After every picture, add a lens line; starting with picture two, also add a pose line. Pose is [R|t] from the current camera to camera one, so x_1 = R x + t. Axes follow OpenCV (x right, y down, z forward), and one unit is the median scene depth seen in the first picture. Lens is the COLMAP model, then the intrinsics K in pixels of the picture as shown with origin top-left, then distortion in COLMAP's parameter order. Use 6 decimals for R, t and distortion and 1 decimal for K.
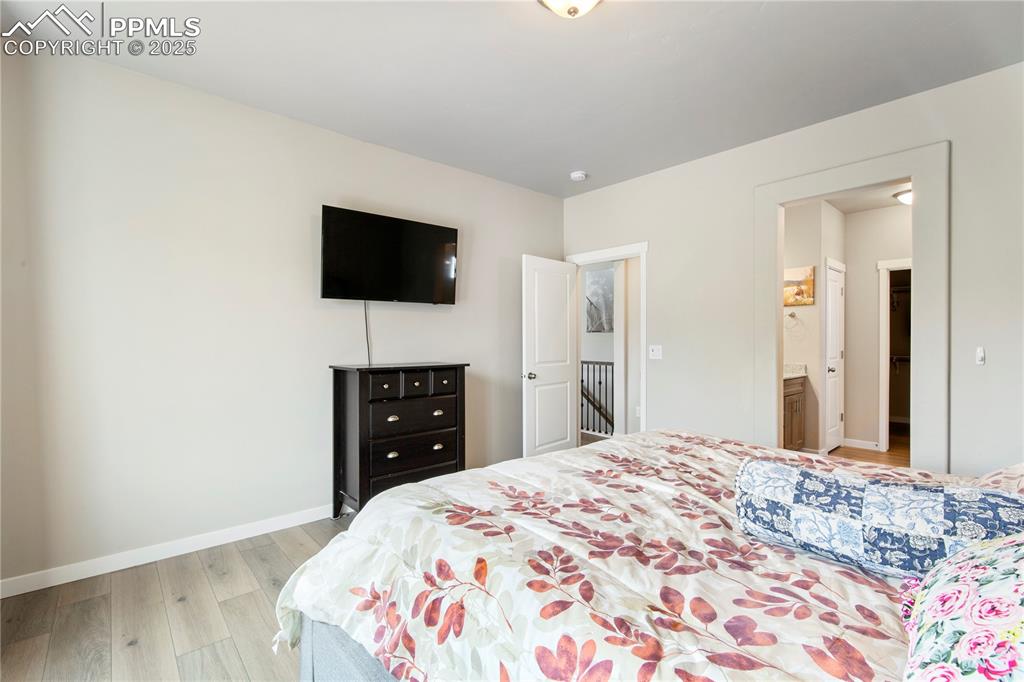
lens RADIAL K [[450.8, 0, 512.8], [0, 450.8, 346.7], [0, 0, 1]] dist [0.000445, 0.000006]
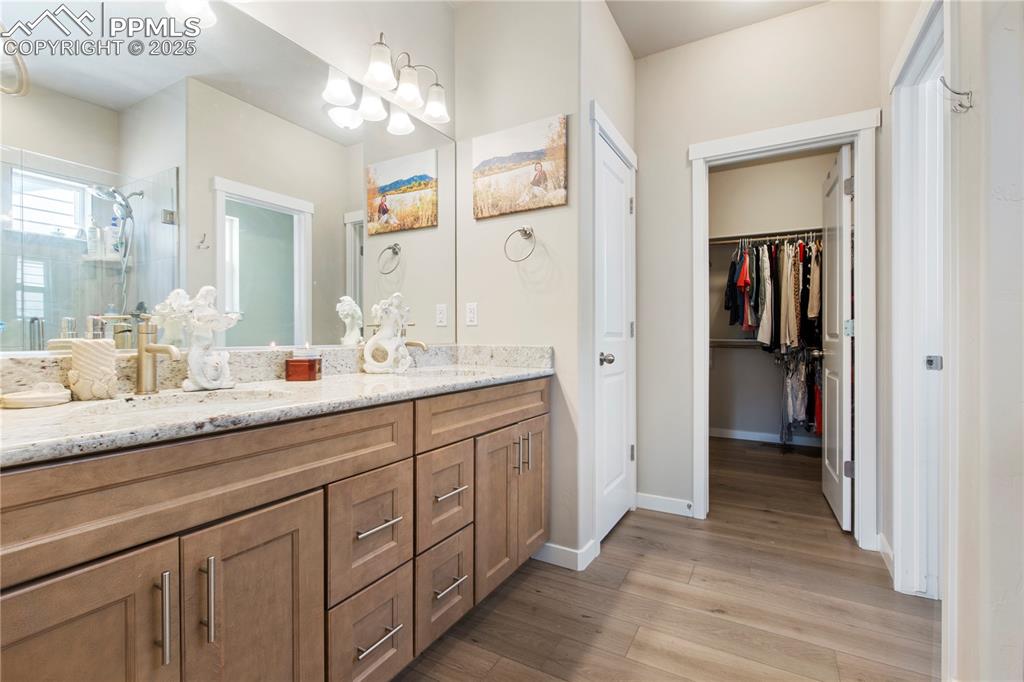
lens RADIAL K [[450.8, 0, 518.0], [0, 450.8, 341.1], [0, 0, 1]] dist [0.000445, 0.000006]
pose [[0.944866, 0.000140, 0.327458, 0.477568], [0.004021, 0.999920, -0.012031, 0.038772], [-0.327433, 0.012685, 0.944789, 0.606198]]
